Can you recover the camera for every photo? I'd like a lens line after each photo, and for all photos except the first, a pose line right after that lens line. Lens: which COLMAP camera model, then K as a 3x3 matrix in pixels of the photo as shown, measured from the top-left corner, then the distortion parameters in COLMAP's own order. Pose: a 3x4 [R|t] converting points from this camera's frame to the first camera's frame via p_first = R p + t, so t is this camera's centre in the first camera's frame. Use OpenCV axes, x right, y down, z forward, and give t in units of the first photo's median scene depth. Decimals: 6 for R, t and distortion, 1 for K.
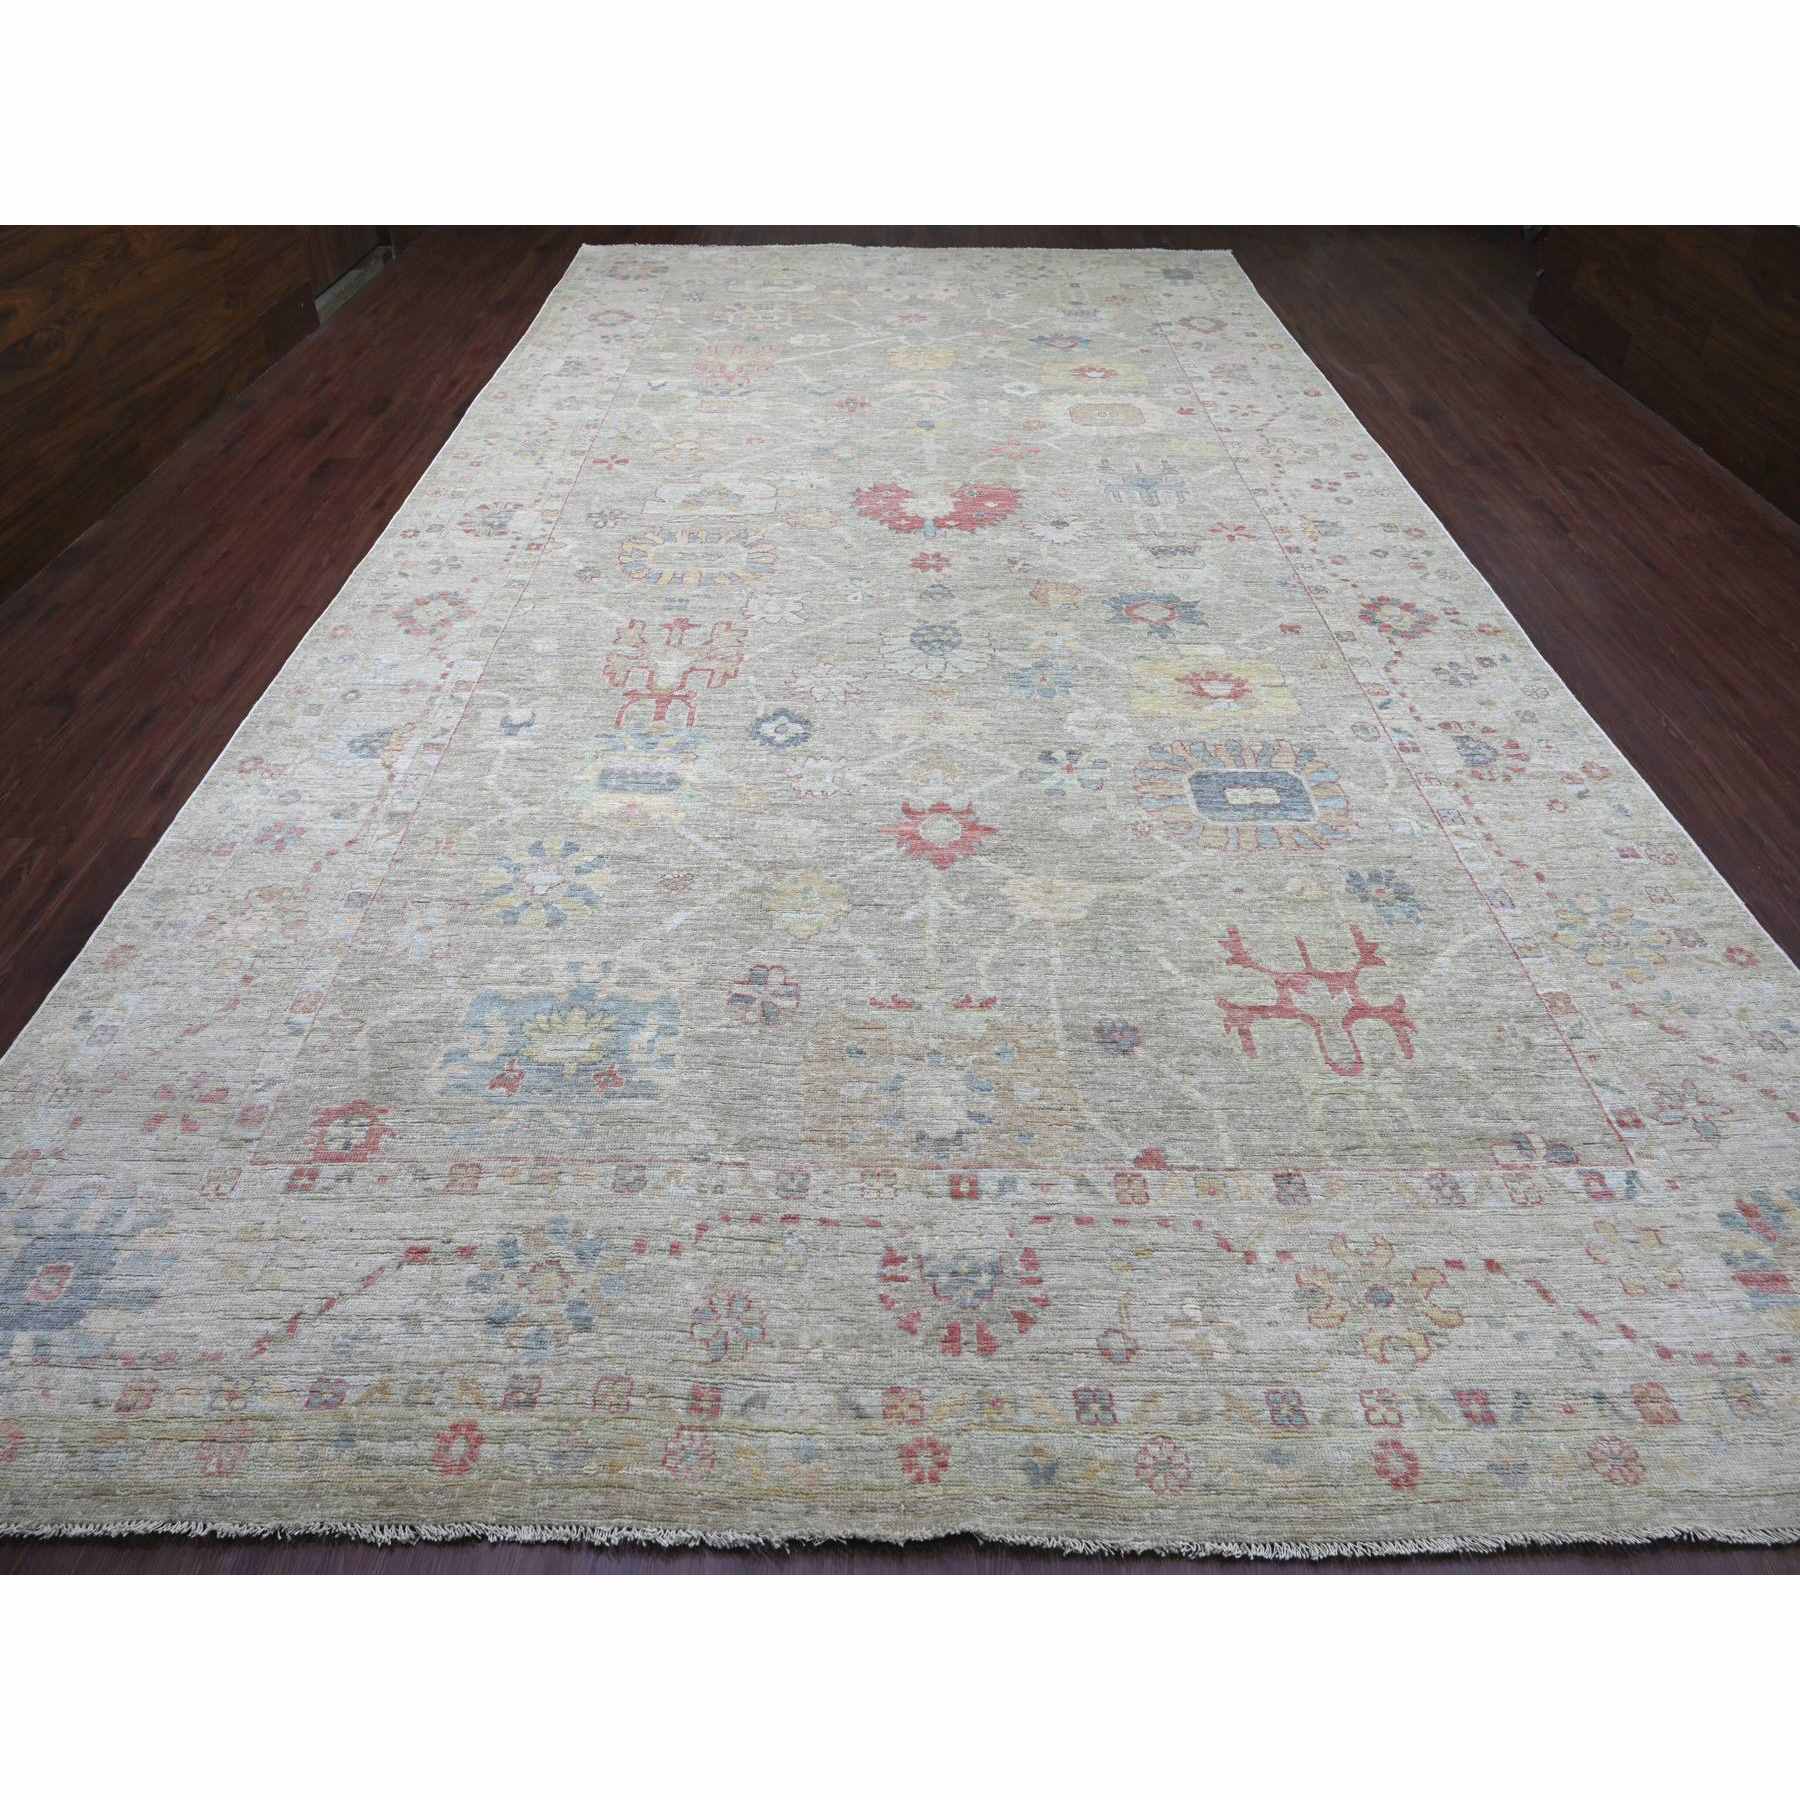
lens RADIAL K [[1073.7, 0, 900.0], [0, 1073.7, 900.0], [0, 0, 1]] dist [-0.009050, 0.001346]
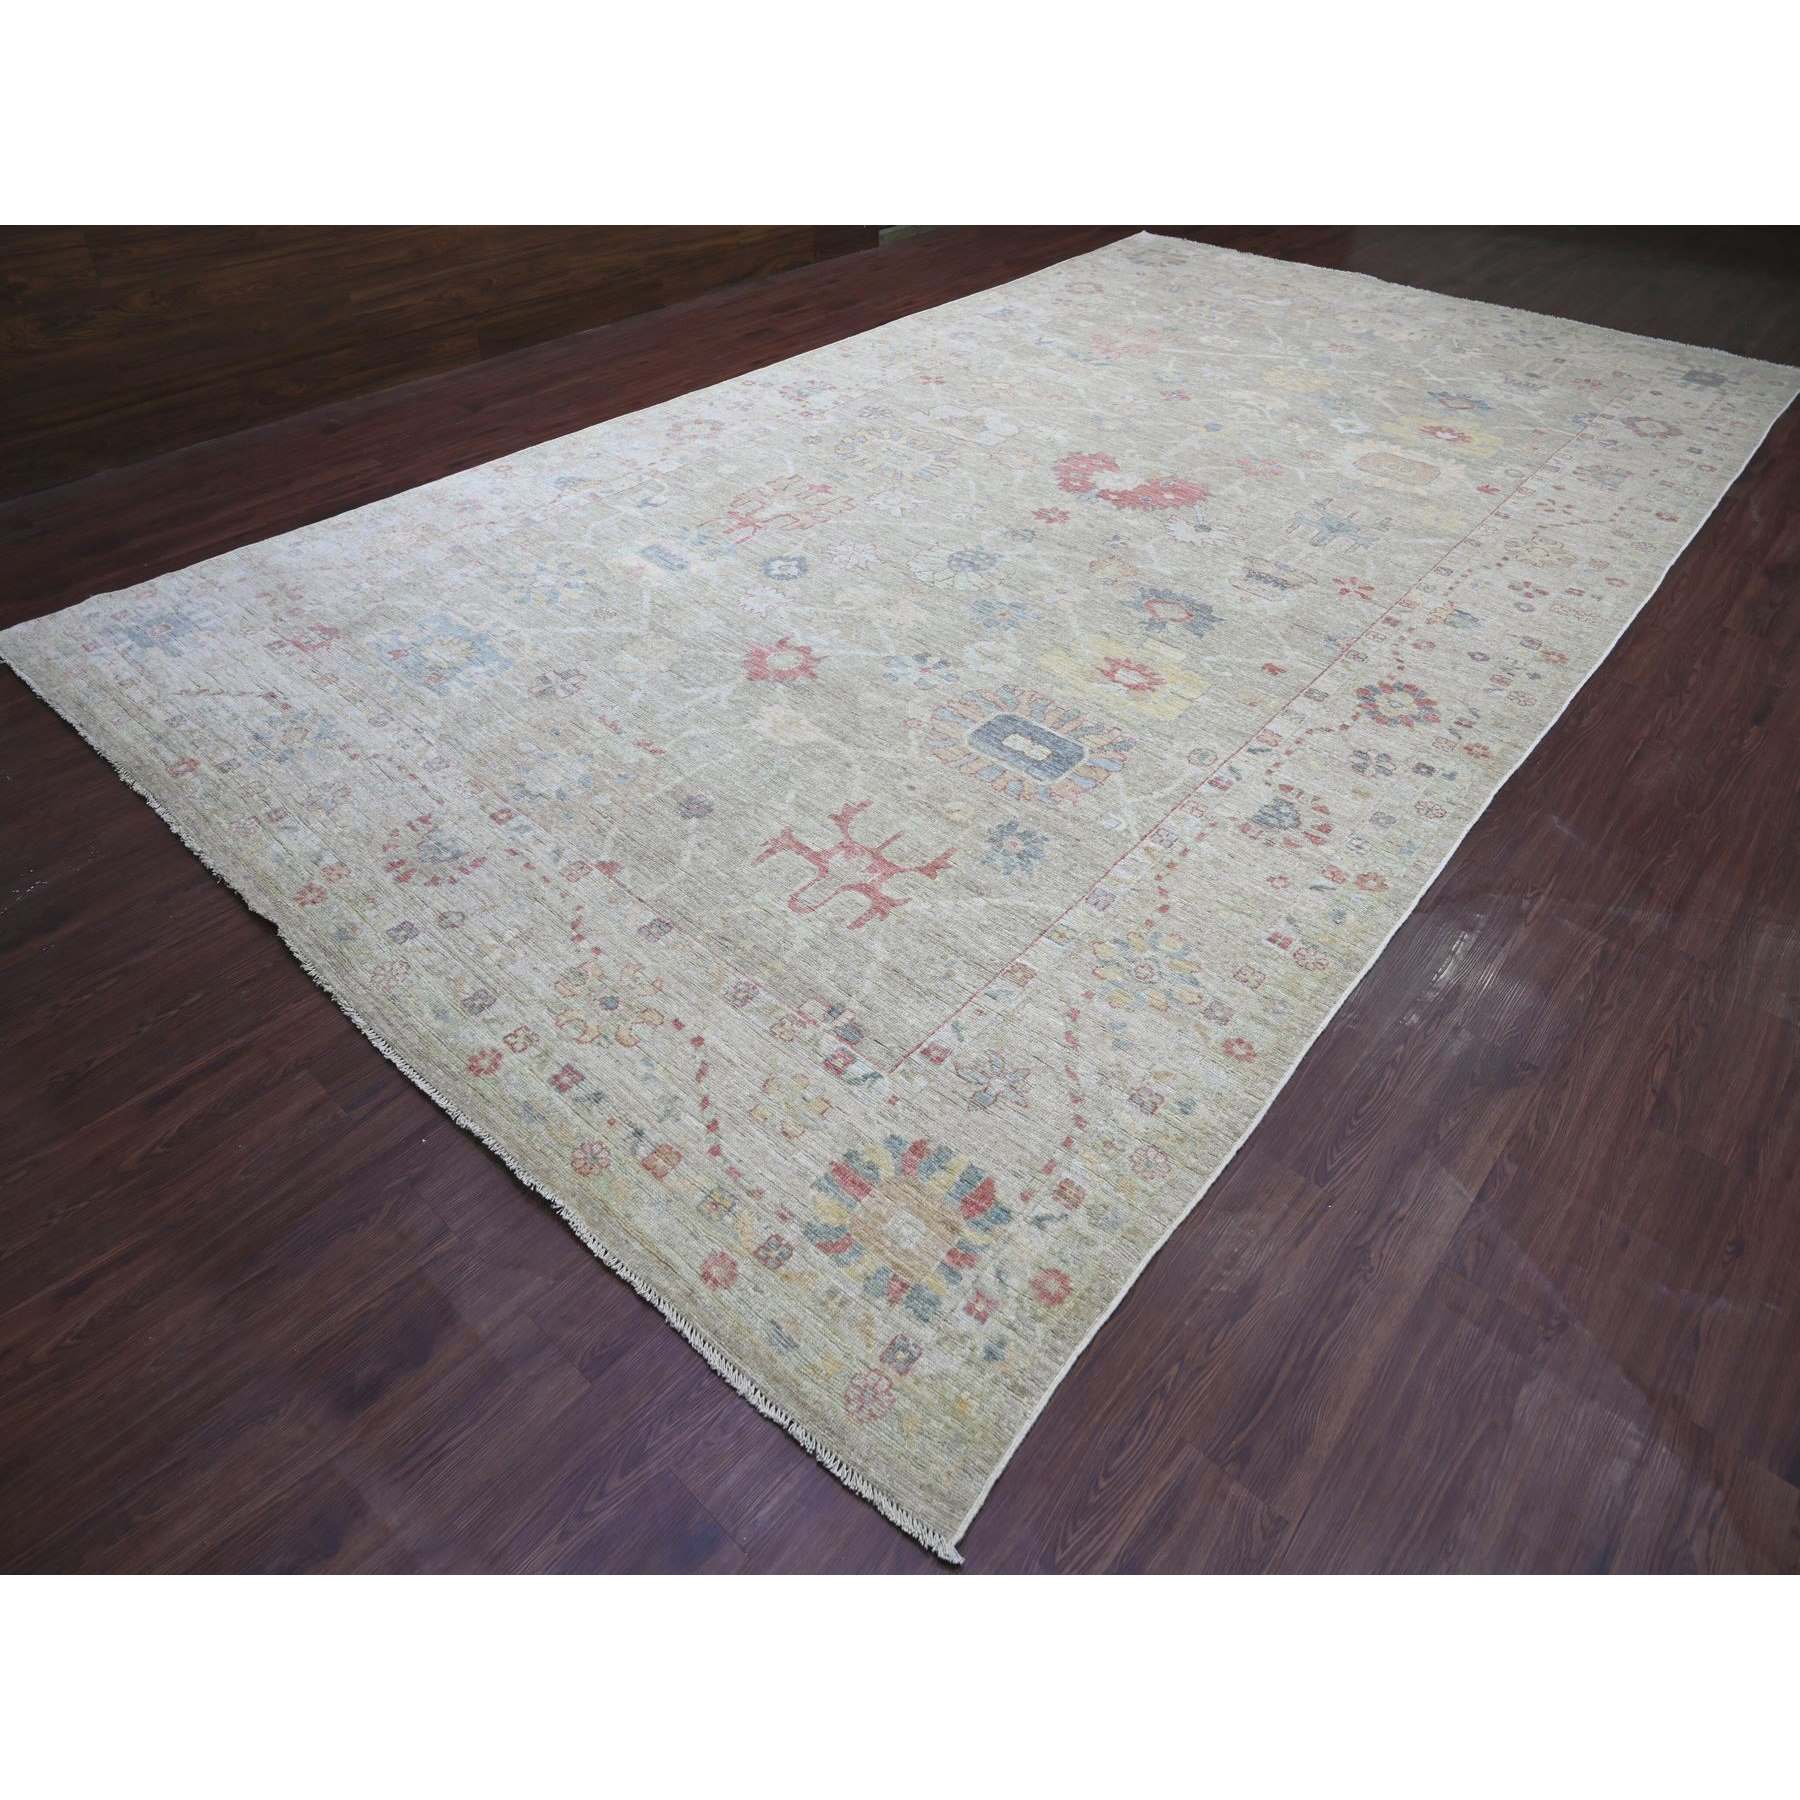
lens RADIAL K [[1073.7, 0, 900.0], [0, 1073.7, 900.0], [0, 0, 1]] dist [-0.009050, 0.001346]
pose [[0.753530, 0.460761, -0.468927, 0.729910], [-0.468938, 0.876626, 0.107812, -0.017517], [0.460749, 0.138658, 0.876632, 0.023137]]
